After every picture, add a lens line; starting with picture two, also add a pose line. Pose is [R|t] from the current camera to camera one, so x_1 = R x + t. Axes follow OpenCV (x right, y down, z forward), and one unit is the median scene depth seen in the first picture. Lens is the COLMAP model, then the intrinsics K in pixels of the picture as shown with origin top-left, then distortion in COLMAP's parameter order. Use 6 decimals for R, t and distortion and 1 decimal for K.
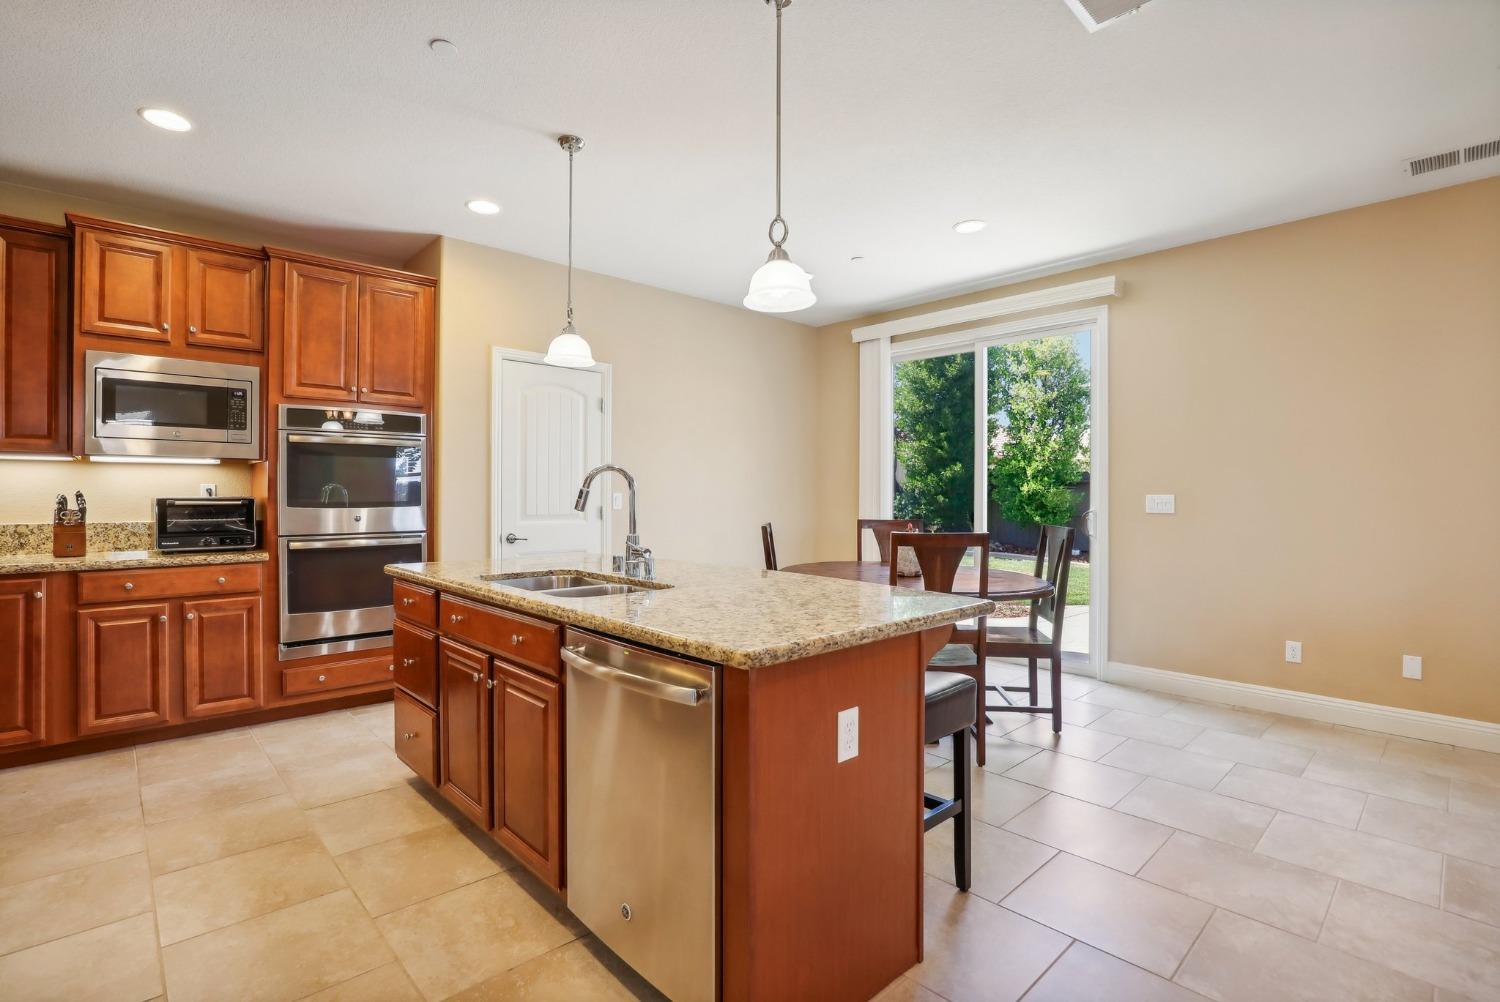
lens RADIAL K [[697.6, 0, 754.1], [0, 697.6, 496.3], [0, 0, 1]] dist [-0.031864, 0.000779]
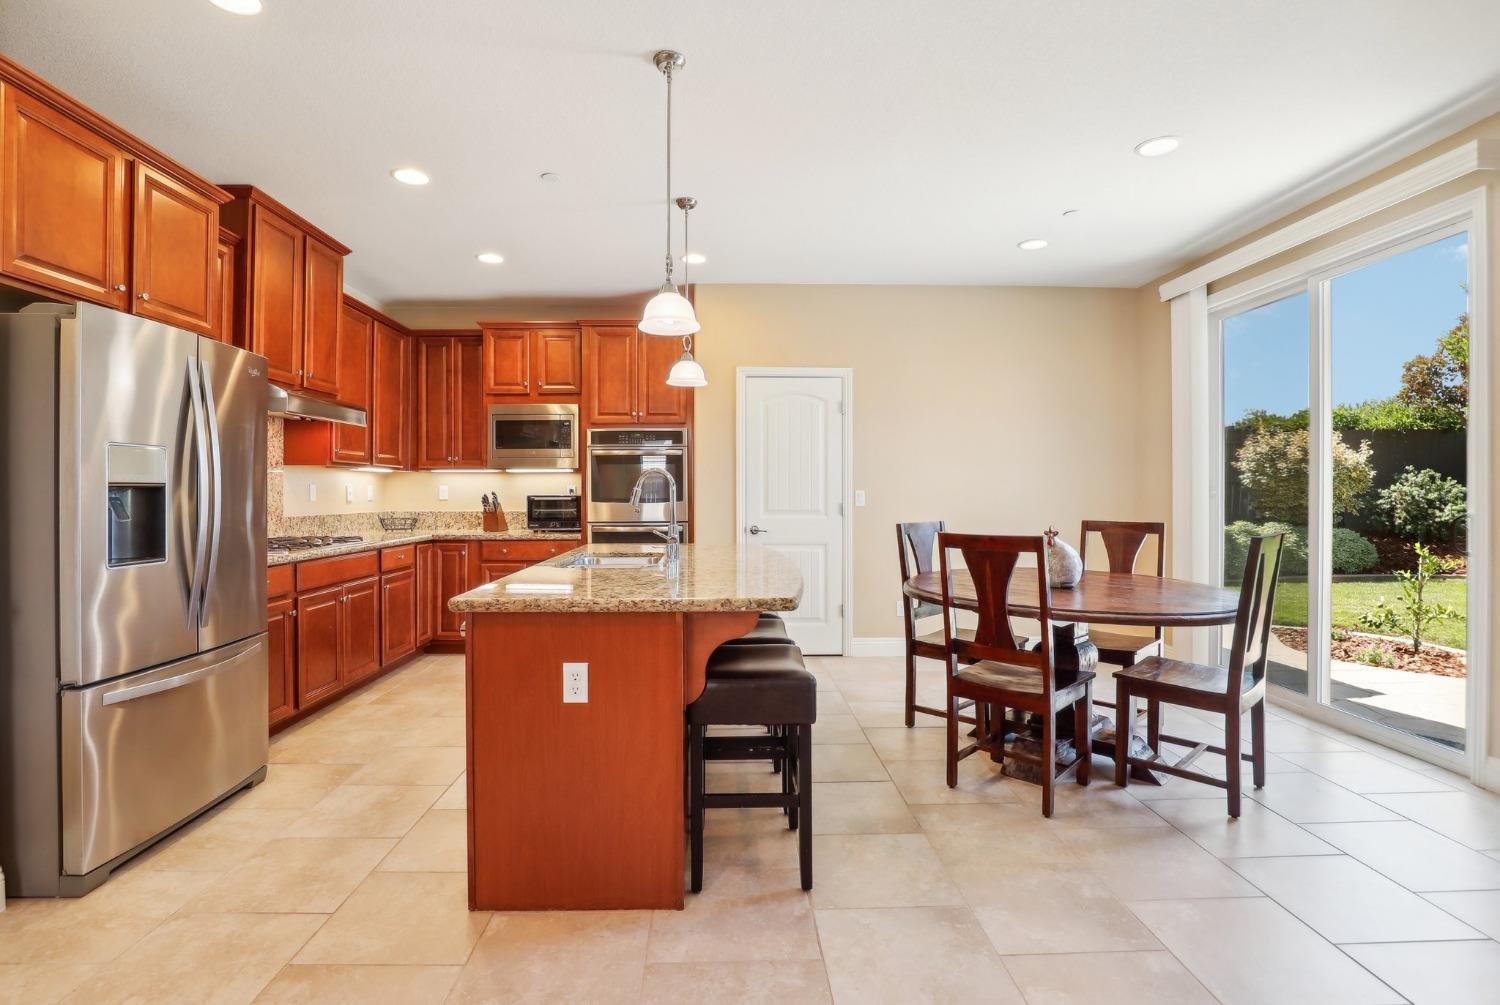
lens RADIAL K [[726.4, 0, 740.5], [0, 726.4, 485.2], [0, 0, 1]] dist [-0.033805, 0.000727]
pose [[0.743701, -0.010324, -0.668433, 0.547556], [0.002496, 0.999917, -0.012668, 0.001333], [0.668508, 0.007753, 0.743664, 0.100371]]
